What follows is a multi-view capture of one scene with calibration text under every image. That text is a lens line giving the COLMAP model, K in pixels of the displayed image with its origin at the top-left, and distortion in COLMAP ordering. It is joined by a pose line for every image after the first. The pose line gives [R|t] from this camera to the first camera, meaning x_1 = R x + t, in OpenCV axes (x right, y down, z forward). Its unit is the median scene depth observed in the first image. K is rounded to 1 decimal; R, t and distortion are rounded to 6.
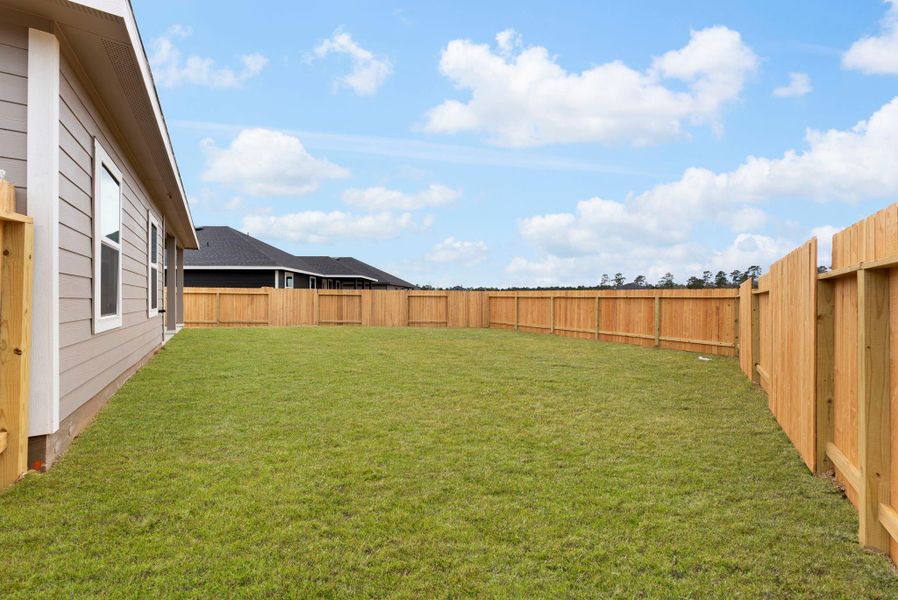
lens RADIAL K [[365.9, 0, 447.9], [0, 365.9, 296.3], [0, 0, 1]] dist [0.001205, -0.000136]
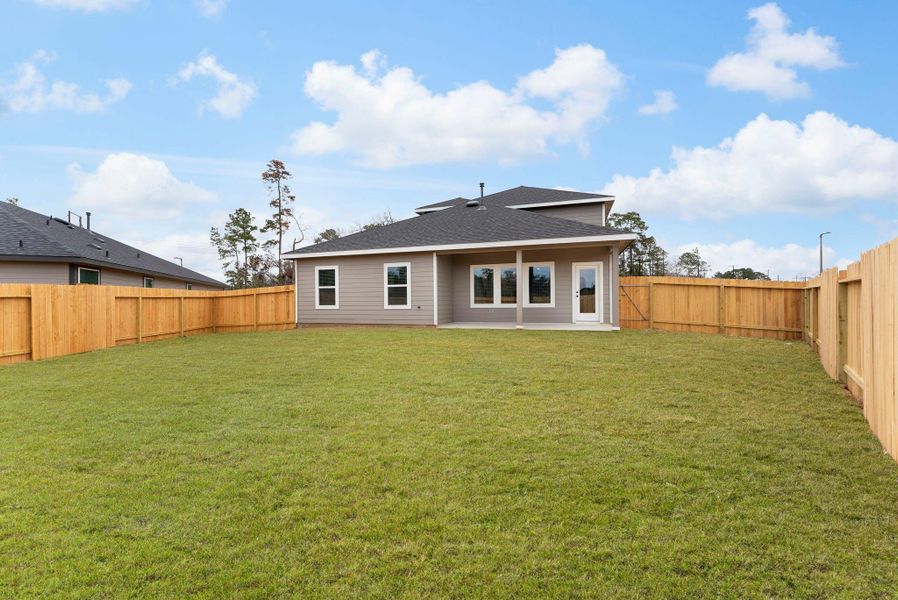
lens RADIAL K [[365.9, 0, 449.7], [0, 365.9, 298.1], [0, 0, 1]] dist [0.001205, -0.000136]
pose [[0.999925, -0.012219, -0.000717, 0.366280], [0.012221, 0.999922, 0.002719, -0.053711], [0.000684, -0.002727, 0.999996, -0.000150]]
